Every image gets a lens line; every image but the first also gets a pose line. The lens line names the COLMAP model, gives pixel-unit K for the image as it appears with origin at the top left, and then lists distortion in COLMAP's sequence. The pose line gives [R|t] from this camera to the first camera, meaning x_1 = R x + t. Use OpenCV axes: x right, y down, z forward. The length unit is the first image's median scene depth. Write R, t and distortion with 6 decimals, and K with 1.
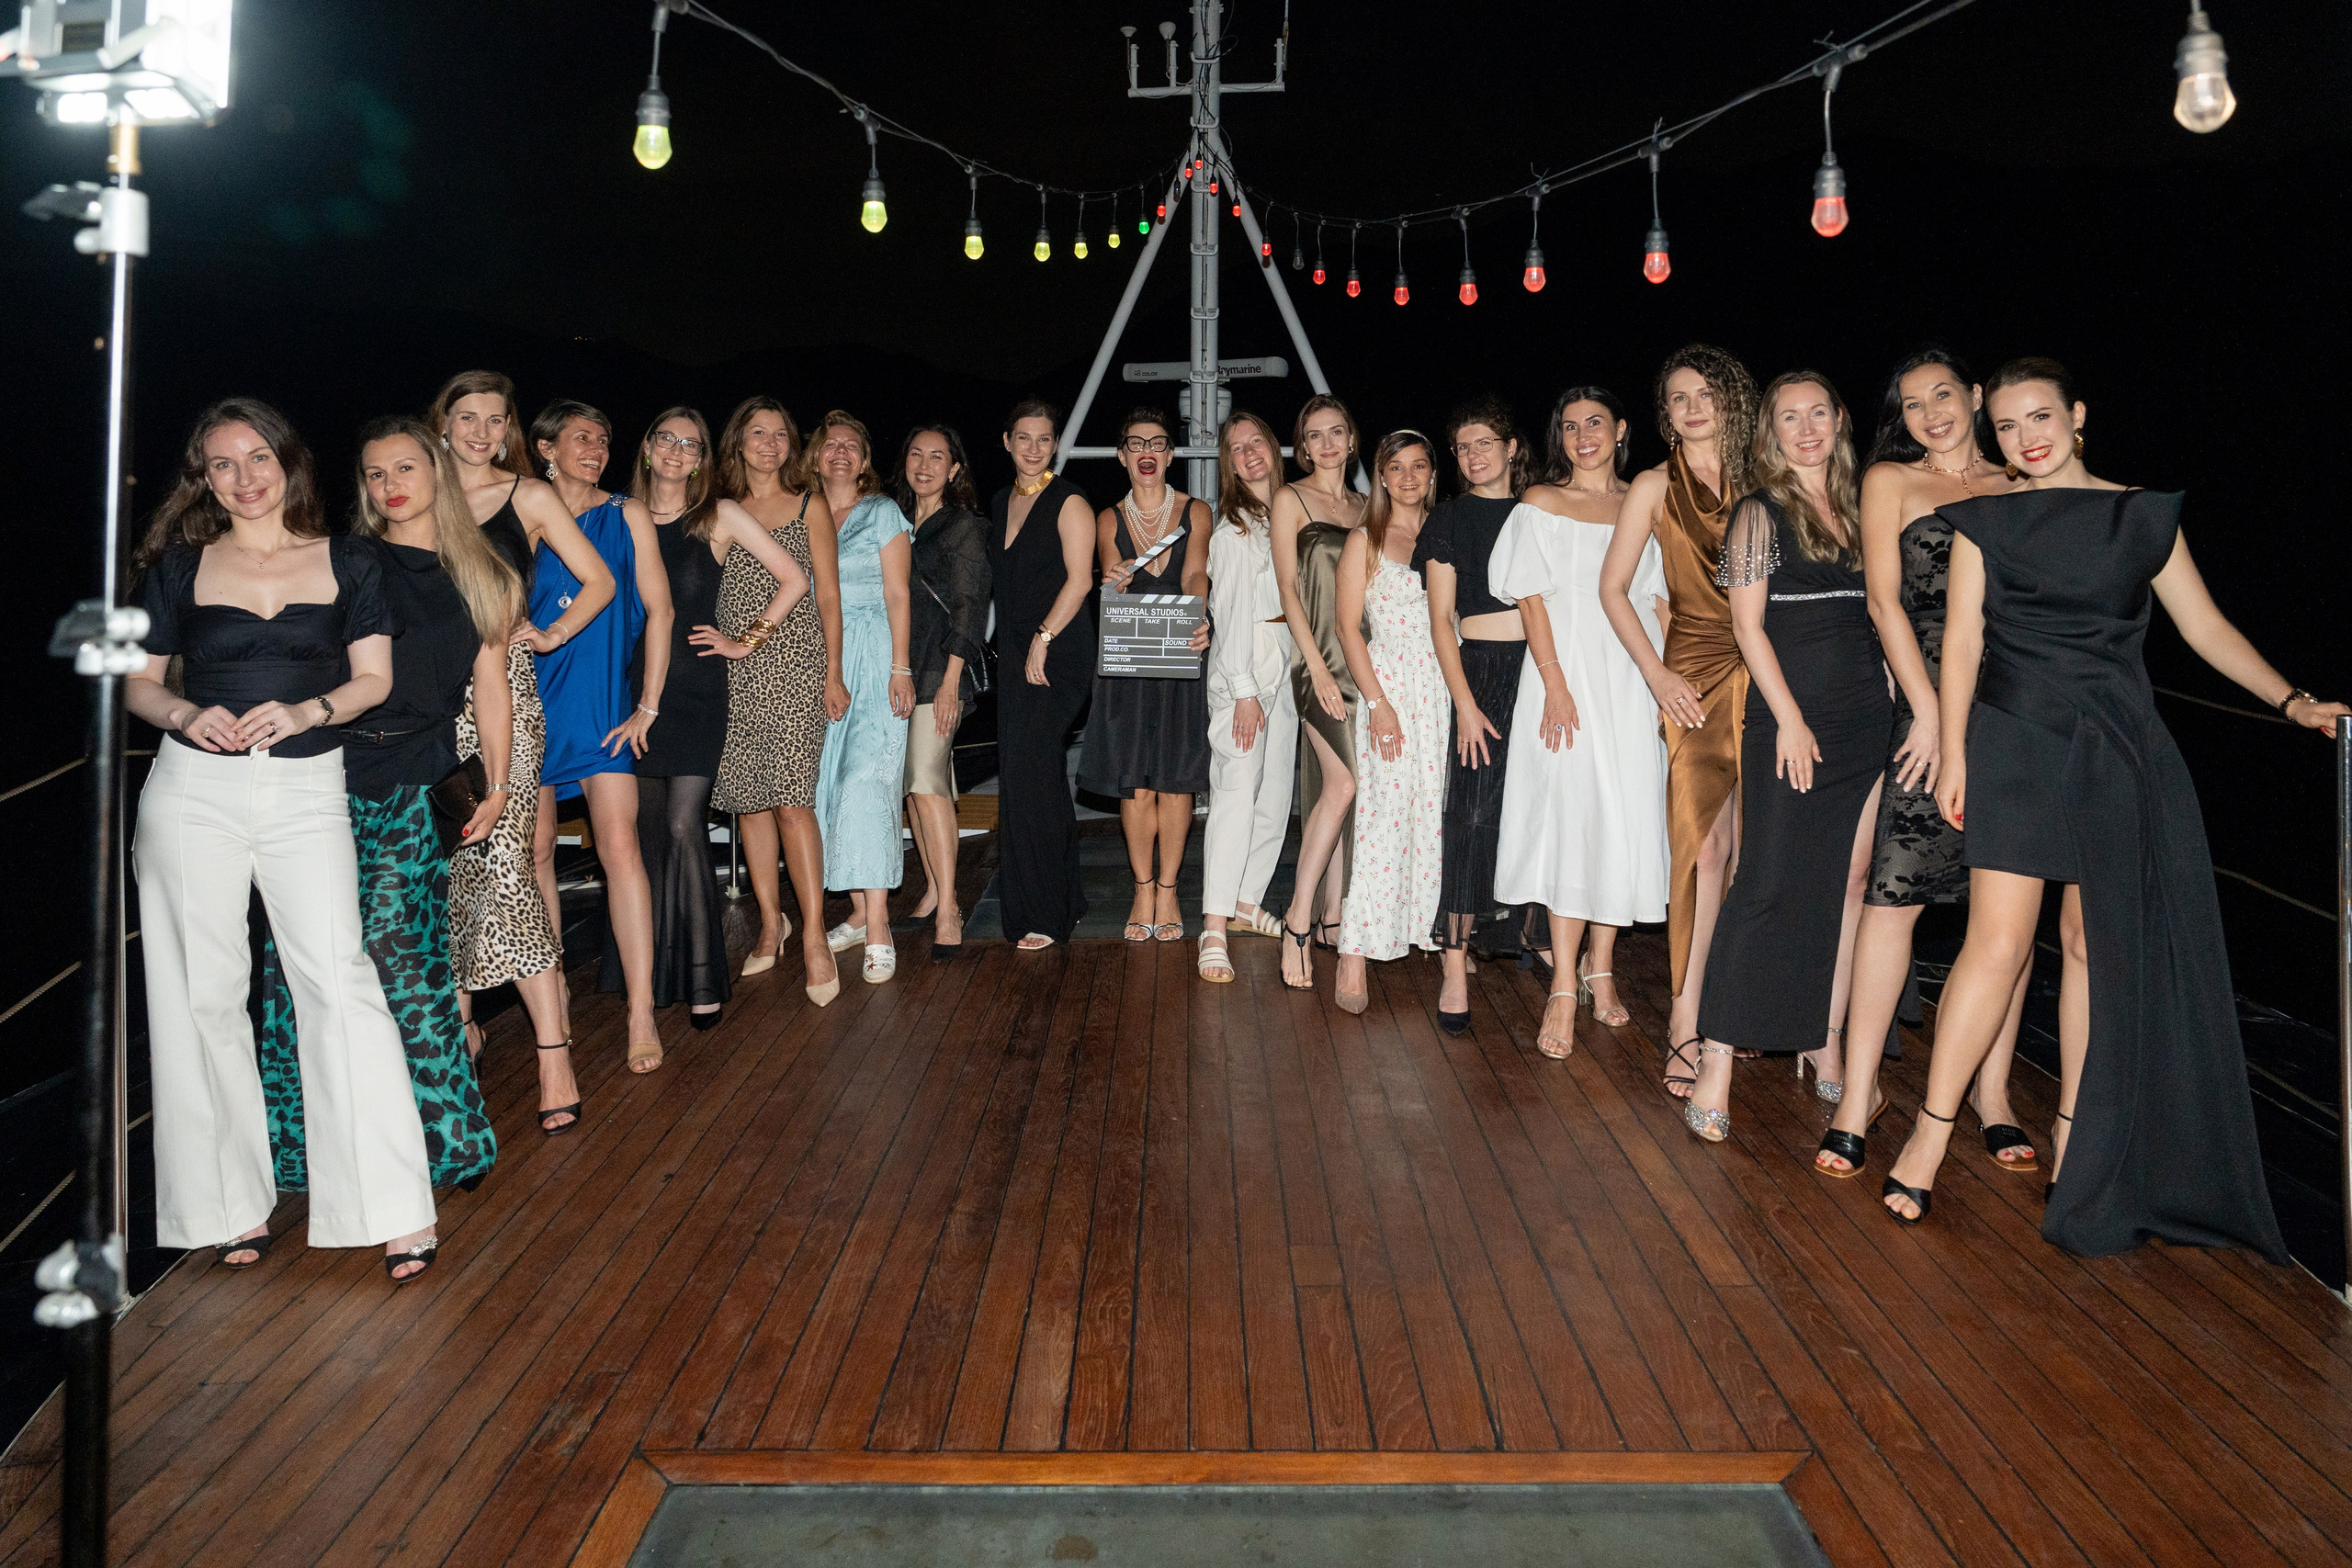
lens RADIAL K [[1622.7, 0, 1169.4], [0, 1622.7, 467.1], [0, 0, 1]] dist [-0.006965, 0.011962]
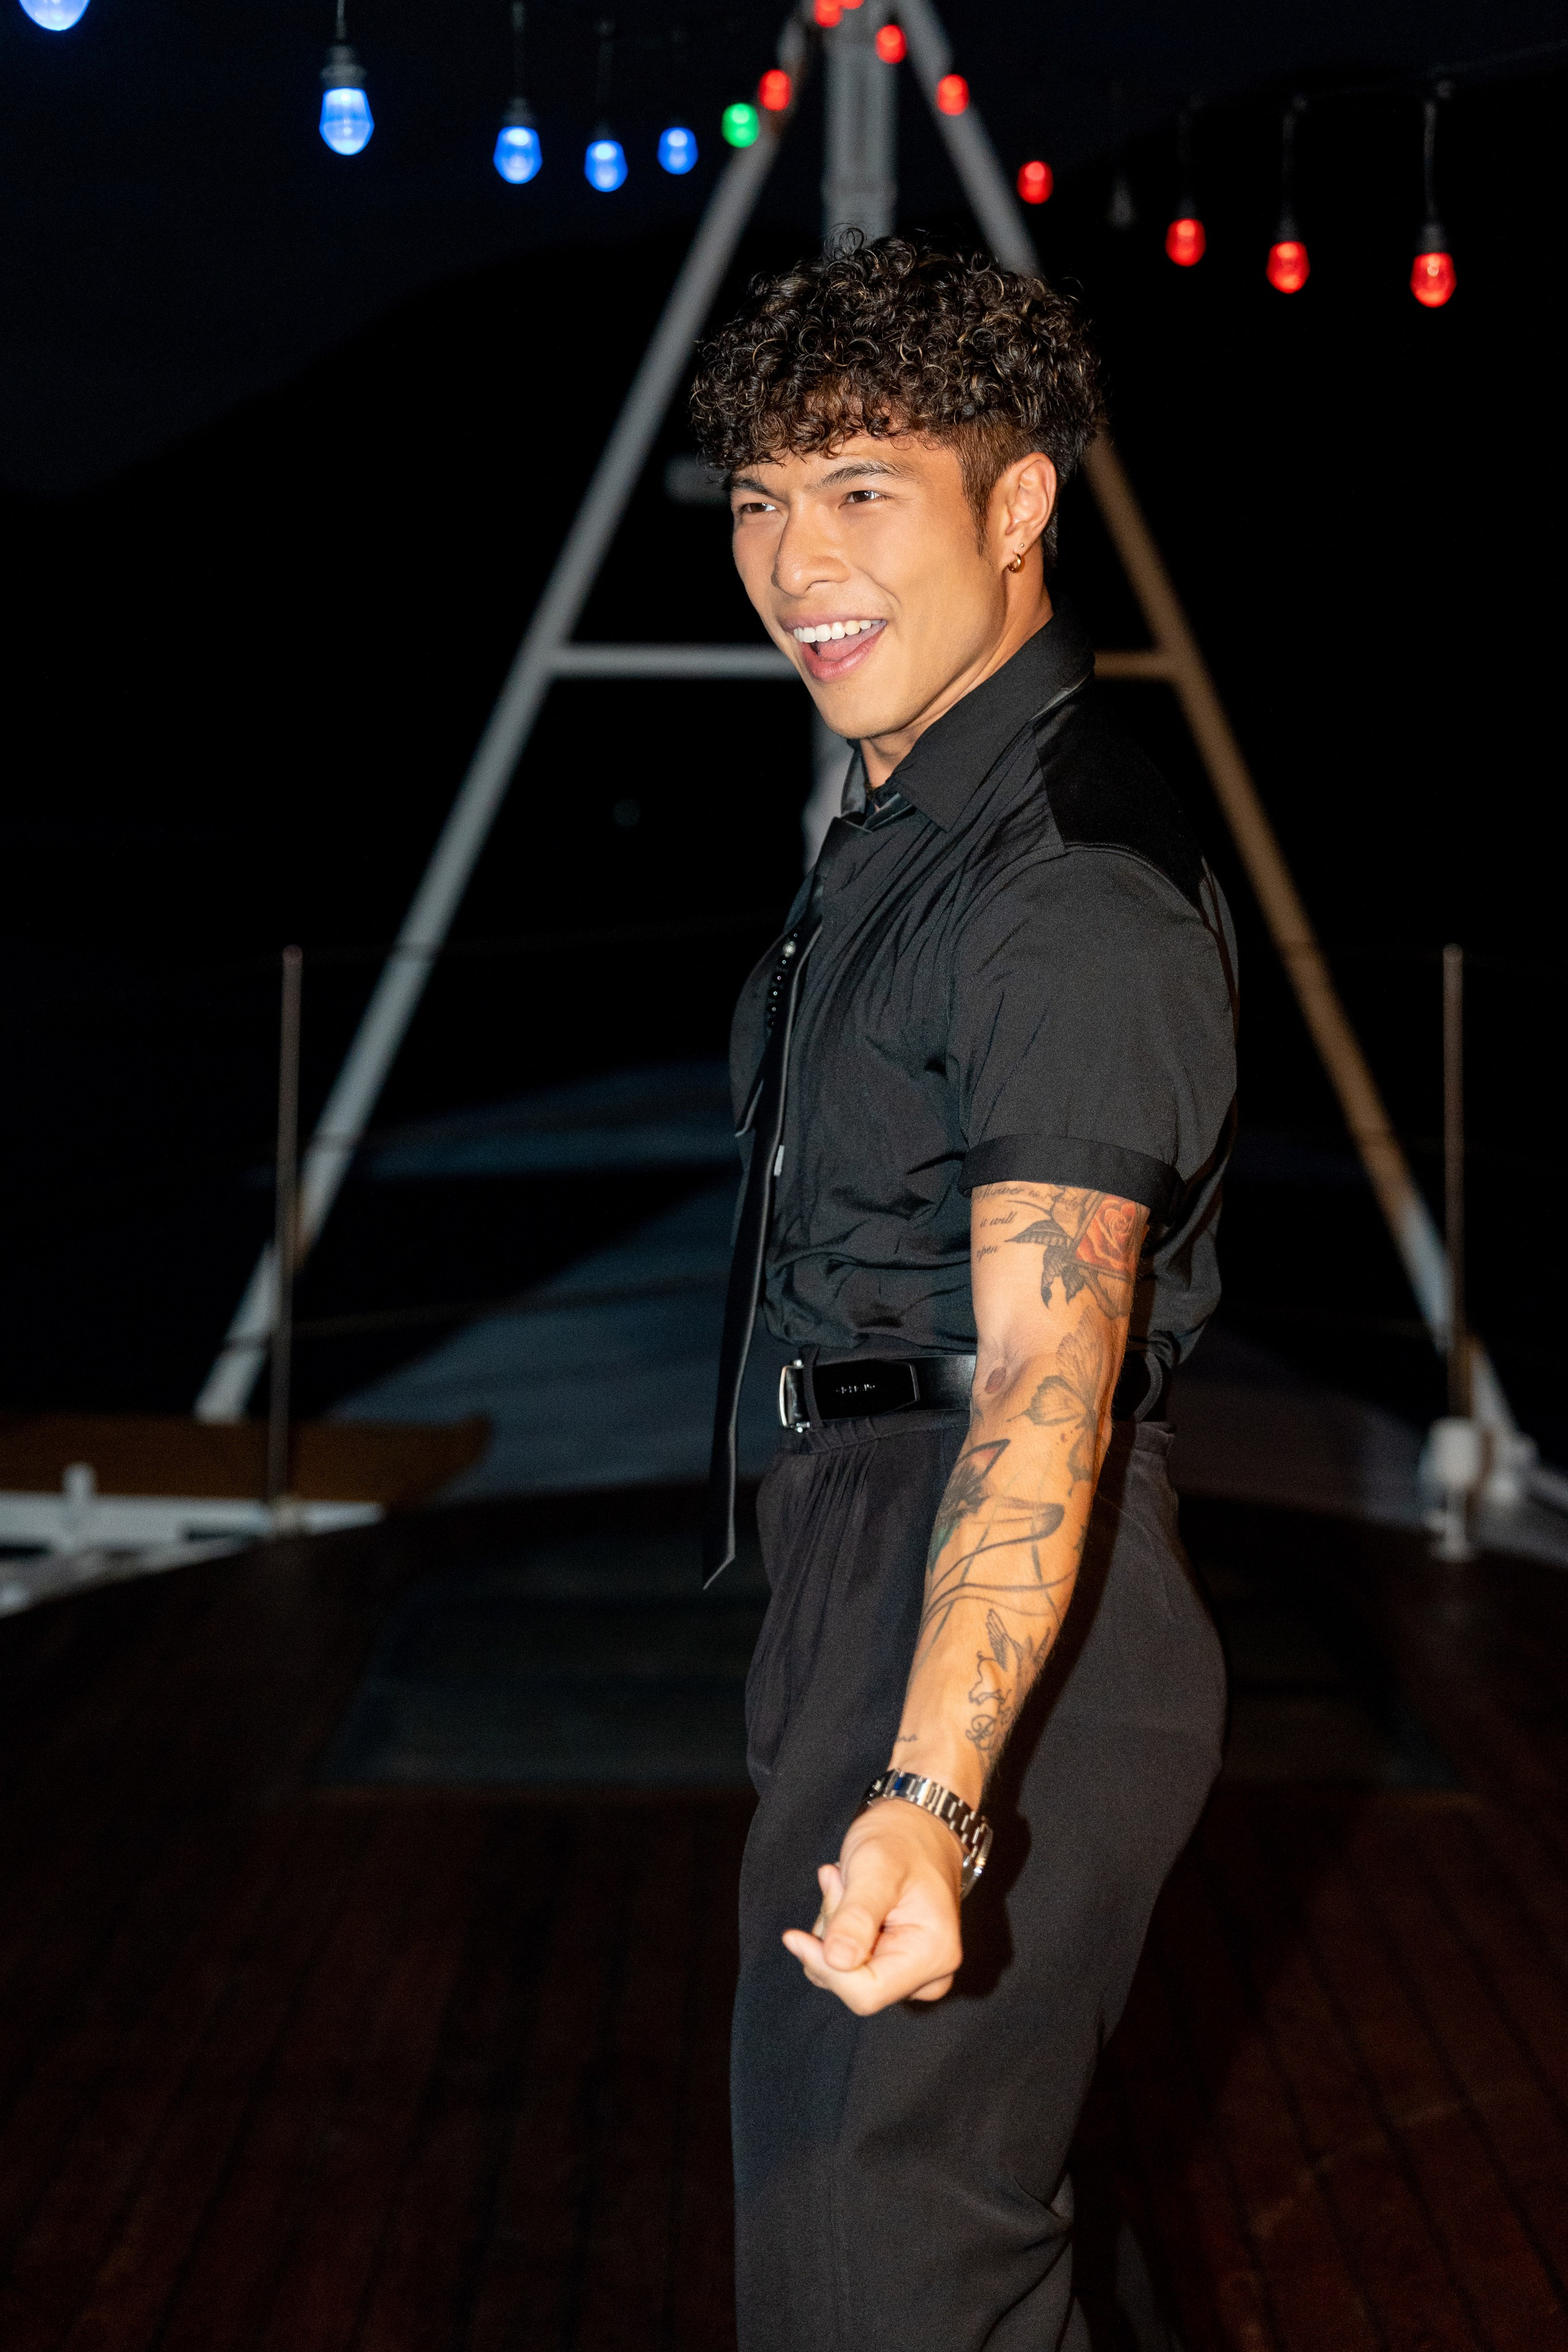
lens RADIAL K [[3505.9, 0, 737.3], [0, 3505.9, 1136.3], [0, 0, 1]] dist [0.034506, 0.000000]
pose [[0.999947, 0.008515, -0.005872, -0.023058], [-0.007708, 0.992013, 0.125901, -0.006861], [0.006897, -0.125849, 0.992025, 0.175963]]
